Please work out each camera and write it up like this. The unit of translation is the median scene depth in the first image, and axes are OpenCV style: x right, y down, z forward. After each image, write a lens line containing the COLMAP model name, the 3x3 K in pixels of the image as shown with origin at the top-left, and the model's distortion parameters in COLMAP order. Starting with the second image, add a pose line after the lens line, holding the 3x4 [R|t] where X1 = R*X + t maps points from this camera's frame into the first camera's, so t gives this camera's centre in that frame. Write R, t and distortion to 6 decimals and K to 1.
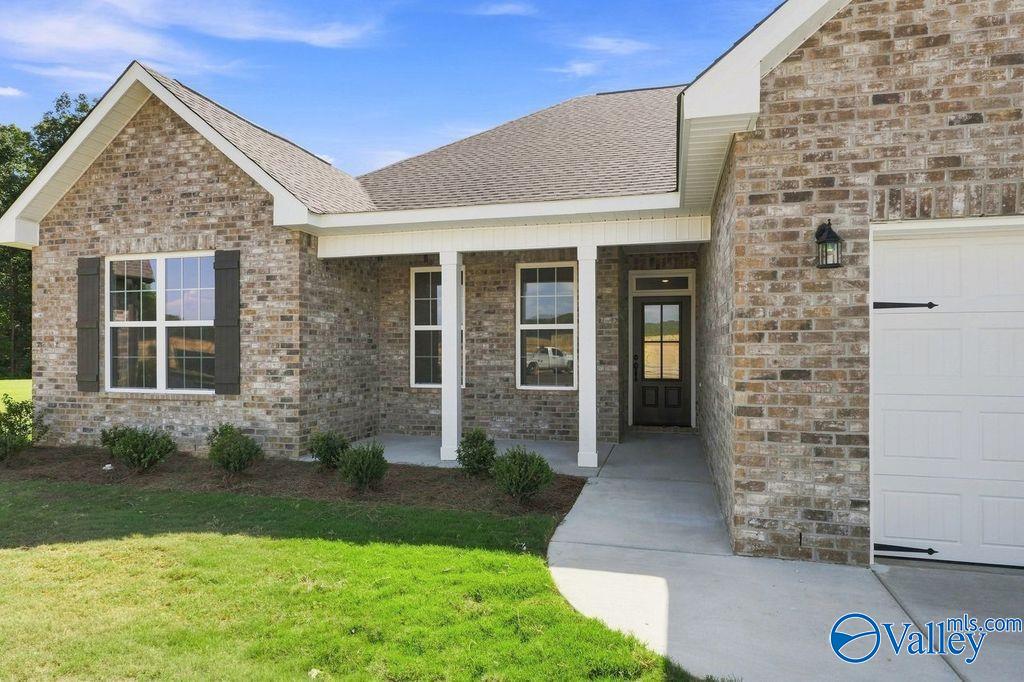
lens RADIAL K [[634.0, 0, 493.4], [0, 634.0, 346.7], [0, 0, 1]] dist [-0.001901, -0.001294]
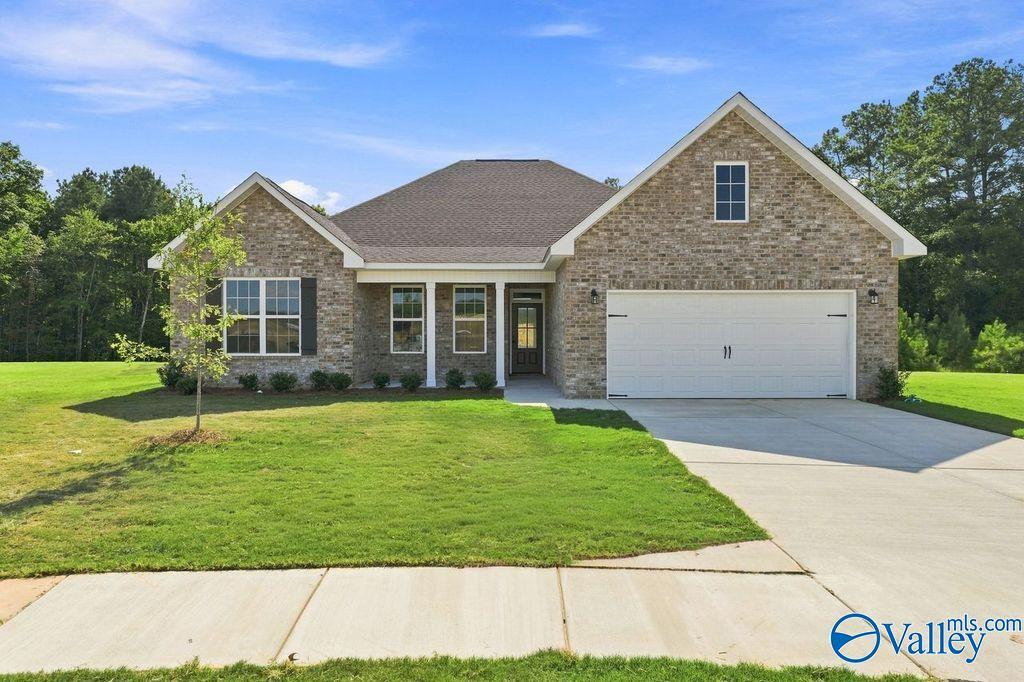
lens RADIAL K [[671.4, 0, 496.5], [0, 671.4, 332.4], [0, 0, 1]] dist [0.000773, 0.001950]
pose [[0.963964, 0.001868, 0.266026, -0.429616], [-0.001301, 0.999996, -0.002309, 0.012596], [-0.266029, 0.001880, 0.963963, -1.083659]]
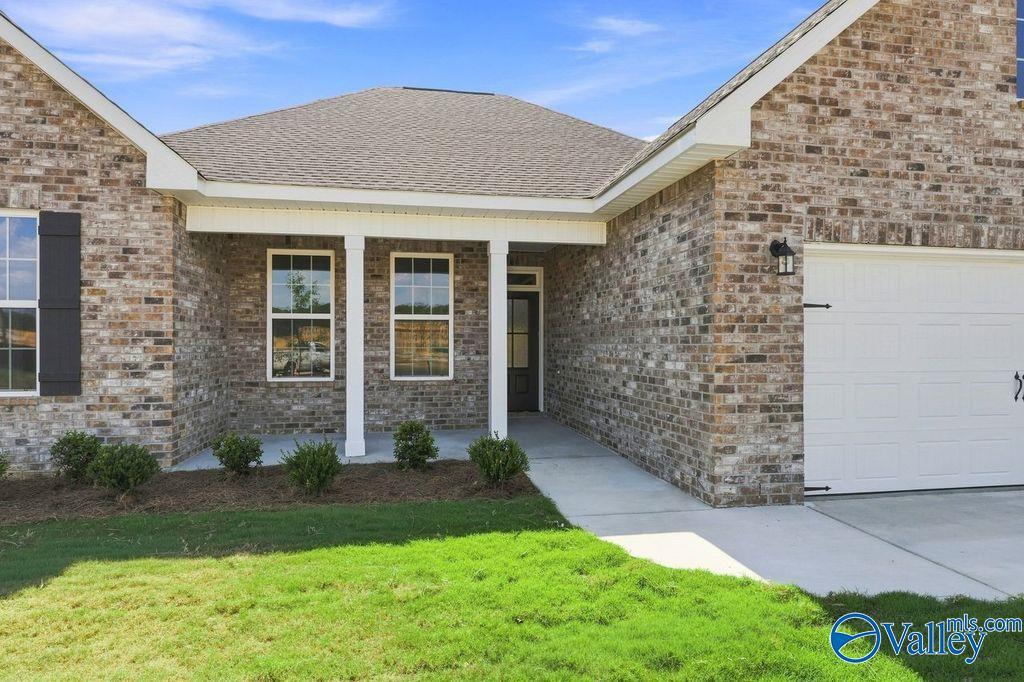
lens RADIAL K [[634.0, 0, 509.5], [0, 634.0, 339.9], [0, 0, 1]] dist [-0.001901, -0.001294]
pose [[0.894427, 0.003219, 0.447203, -0.283474], [-0.003336, 0.999994, -0.000528, 0.005064], [-0.447202, -0.001020, 0.894433, 0.051157]]
